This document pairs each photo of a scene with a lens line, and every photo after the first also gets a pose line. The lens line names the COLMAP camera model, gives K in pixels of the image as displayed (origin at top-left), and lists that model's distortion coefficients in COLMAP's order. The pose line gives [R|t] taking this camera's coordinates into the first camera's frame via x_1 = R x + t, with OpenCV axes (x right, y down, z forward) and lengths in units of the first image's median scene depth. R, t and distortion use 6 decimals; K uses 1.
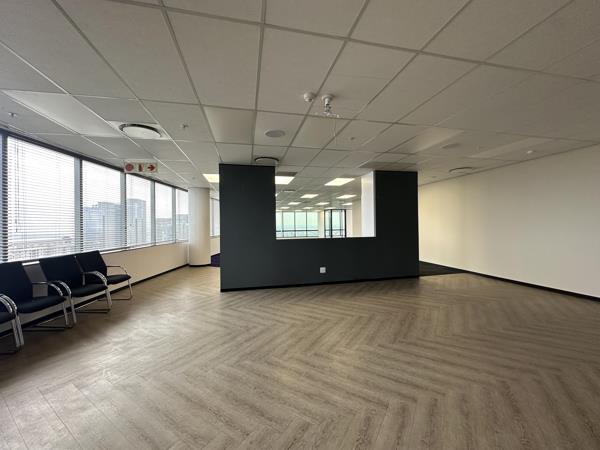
lens RADIAL K [[239.9, 0, 297.9], [0, 239.9, 225.4], [0, 0, 1]] dist [-0.002354, 0.000685]
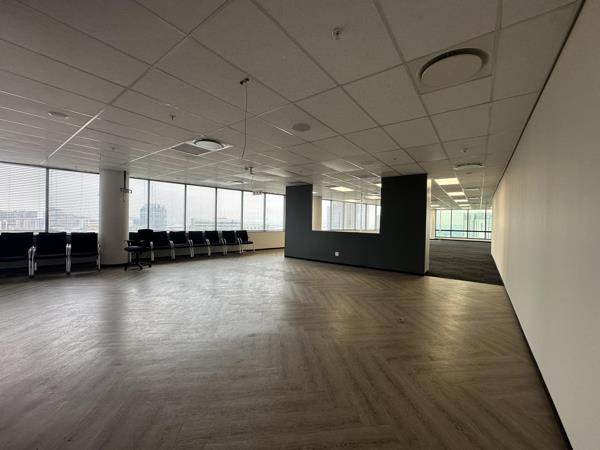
lens RADIAL K [[239.9, 0, 300.8], [0, 239.9, 223.1], [0, 0, 1]] dist [-0.002354, 0.000685]
pose [[0.653681, 0.030326, -0.756163, 1.454434], [-0.029742, 0.999454, 0.014372, -0.013475], [0.756186, 0.013096, 0.654226, -0.127782]]
